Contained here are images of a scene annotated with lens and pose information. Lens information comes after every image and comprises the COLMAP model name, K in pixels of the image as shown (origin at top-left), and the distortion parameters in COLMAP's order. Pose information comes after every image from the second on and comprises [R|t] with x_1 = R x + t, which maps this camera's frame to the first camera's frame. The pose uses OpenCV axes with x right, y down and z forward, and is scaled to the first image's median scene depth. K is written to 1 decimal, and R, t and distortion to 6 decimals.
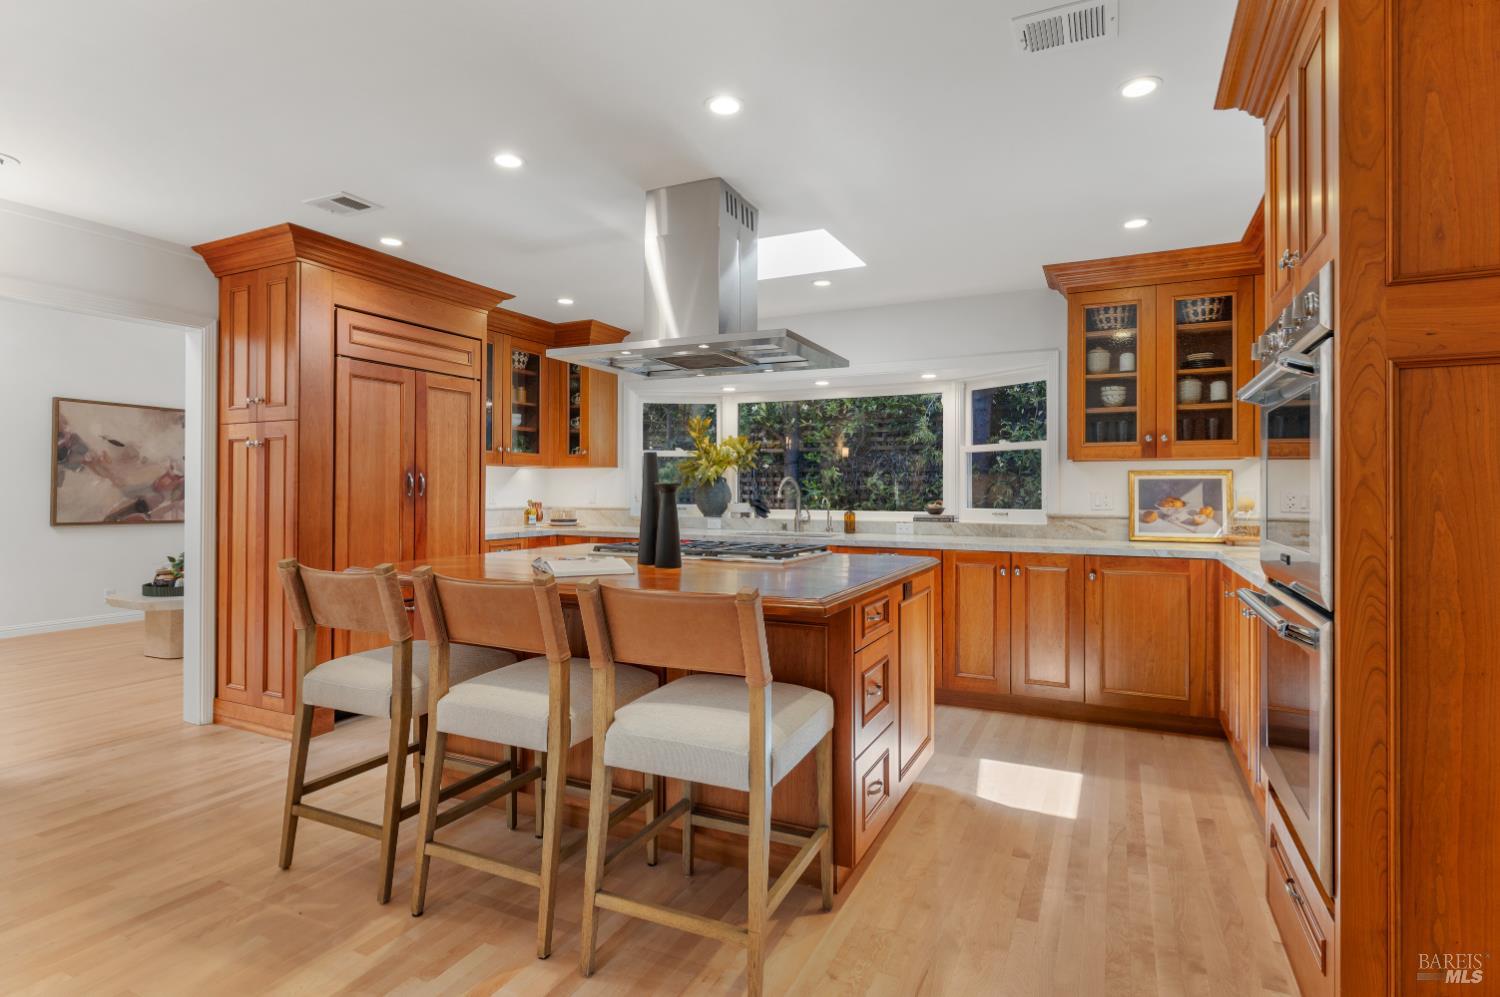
lens RADIAL K [[744.4, 0, 747.0], [0, 744.4, 479.0], [0, 0, 1]] dist [-0.001990, 0.000165]
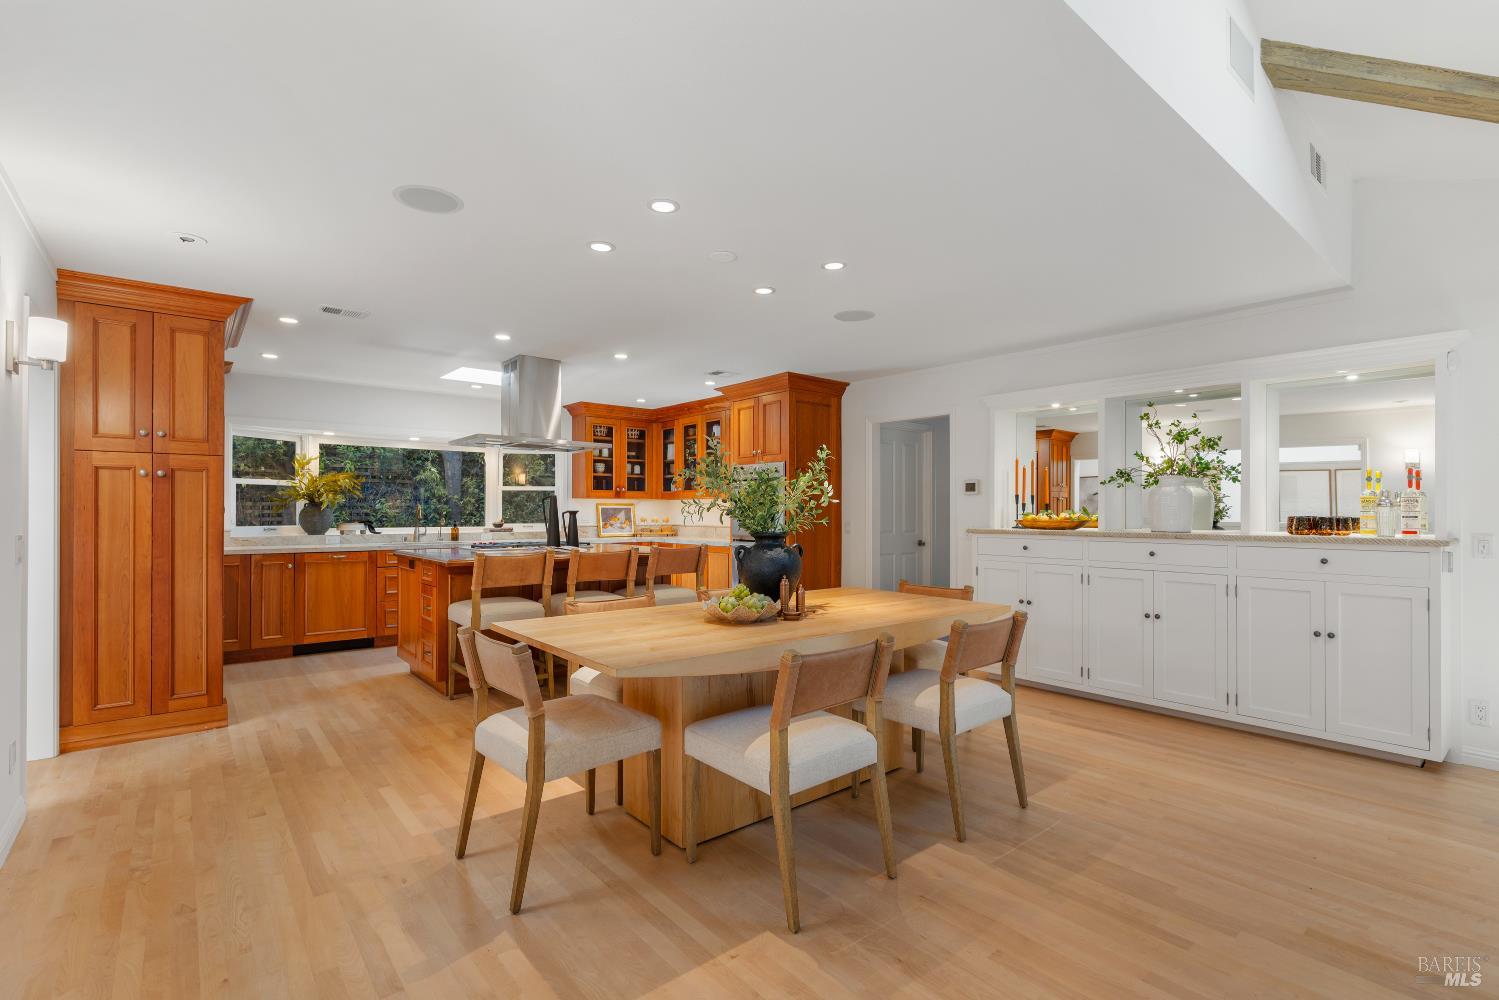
lens RADIAL K [[693.7, 0, 759.4], [0, 693.7, 513.7], [0, 0, 1]] dist [0.000870, -0.000414]
pose [[0.401123, -0.005253, 0.916009, -1.098588], [-0.013991, 0.999832, 0.011860, -0.012056], [-0.915917, -0.017573, 0.400982, -0.191895]]
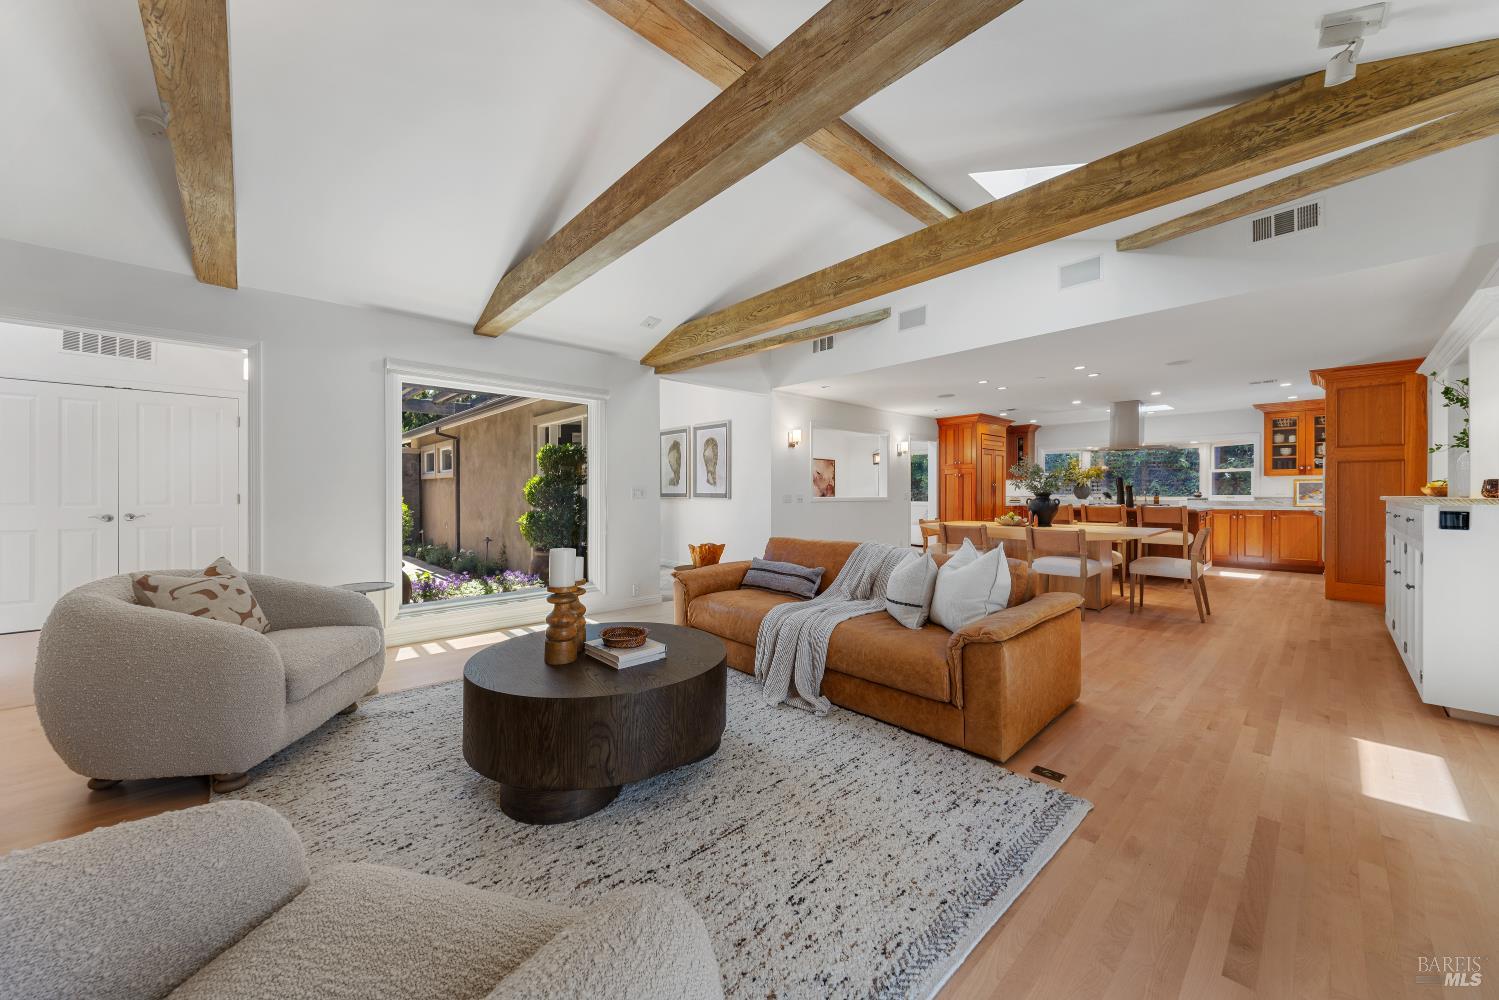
lens RADIAL K [[539.3, 0, 734.1], [0, 539.3, 496.3], [0, 0, 1]] dist [-0.010404, -0.000337]
pose [[0.927997, -0.004123, -0.372566, -0.619906], [0.012112, 0.999744, 0.019105, -0.011764], [0.372392, -0.022242, 0.927809, -1.485072]]
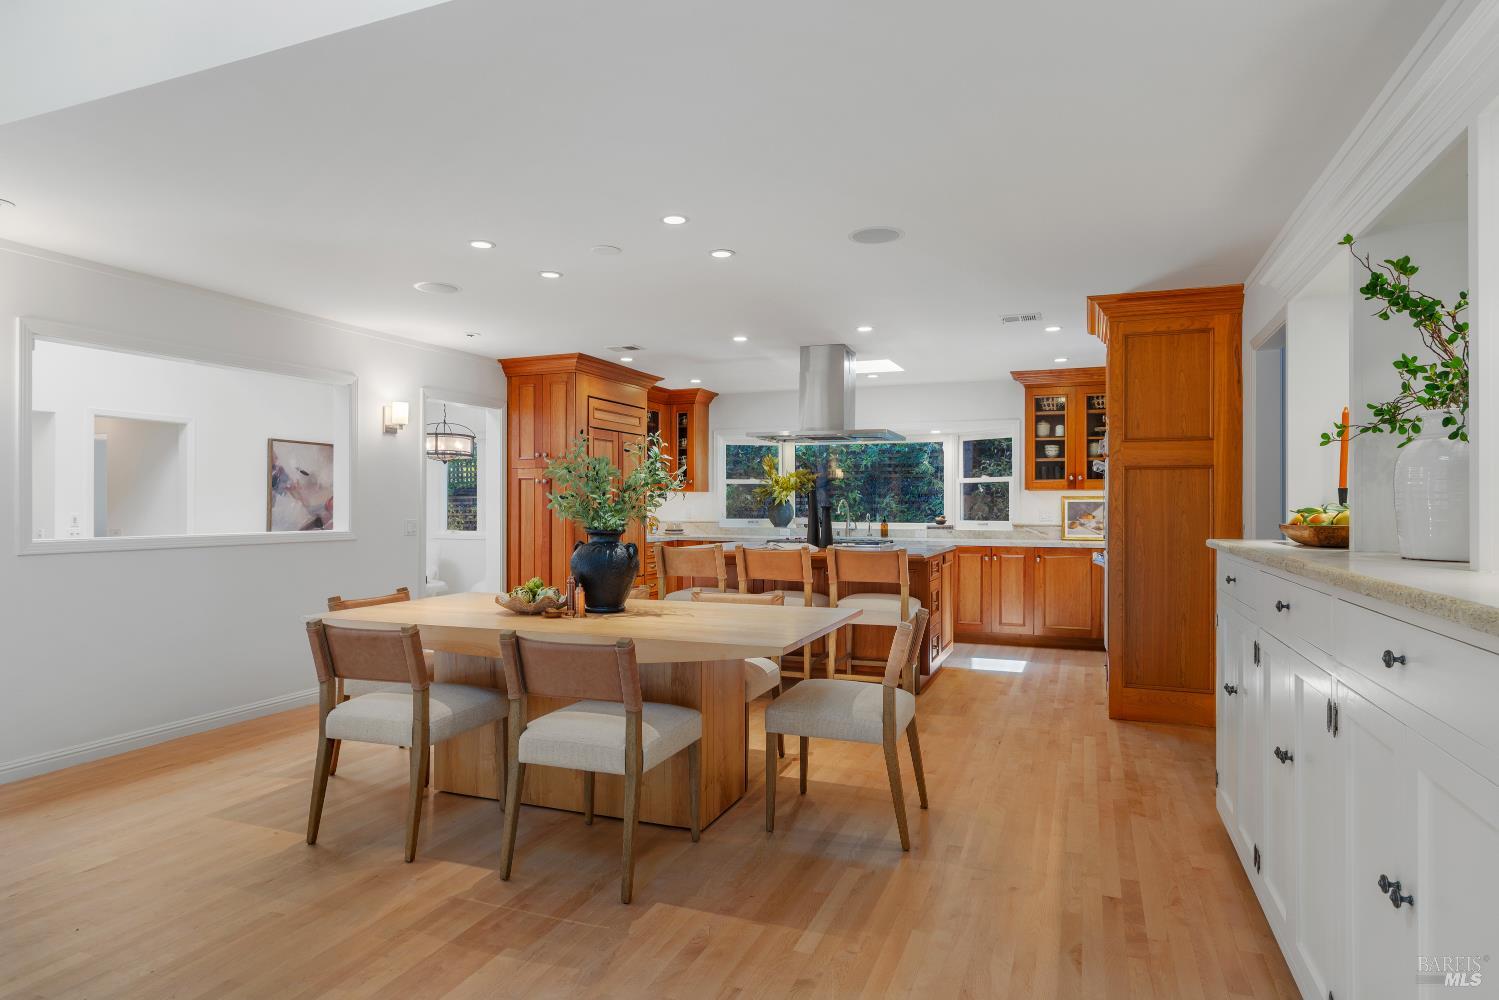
lens RADIAL K [[847.8, 0, 748.9], [0, 847.8, 499.7], [0, 0, 1]] dist [0.005293, -0.000002]
pose [[0.996735, -0.001675, 0.080719, -0.318799], [0.001063, 0.999970, 0.007626, -0.018931], [-0.080729, -0.007515, 0.996708, -0.796858]]
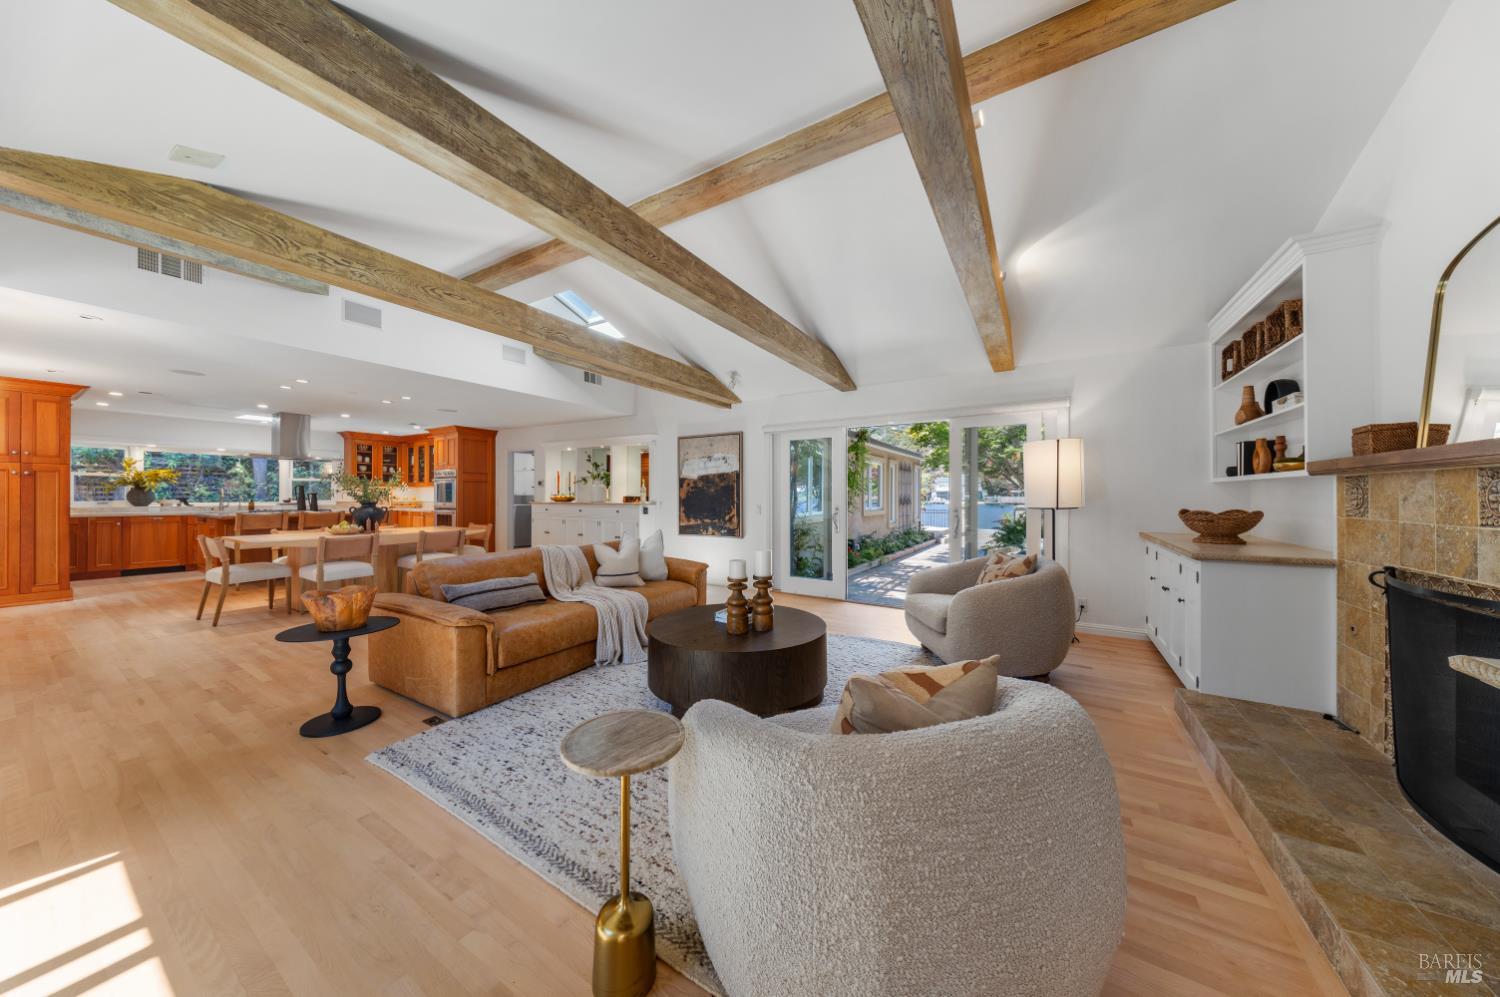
lens RADIAL K [[475.1, 0, 750.3], [0, 475.1, 496.2], [0, 0, 1]] dist [0.000584, 0.000174]
pose [[0.090093, -0.006068, 0.995915, -1.644531], [-0.020565, 0.999757, 0.007952, -0.032106], [-0.995721, -0.021197, 0.089946, -1.096078]]
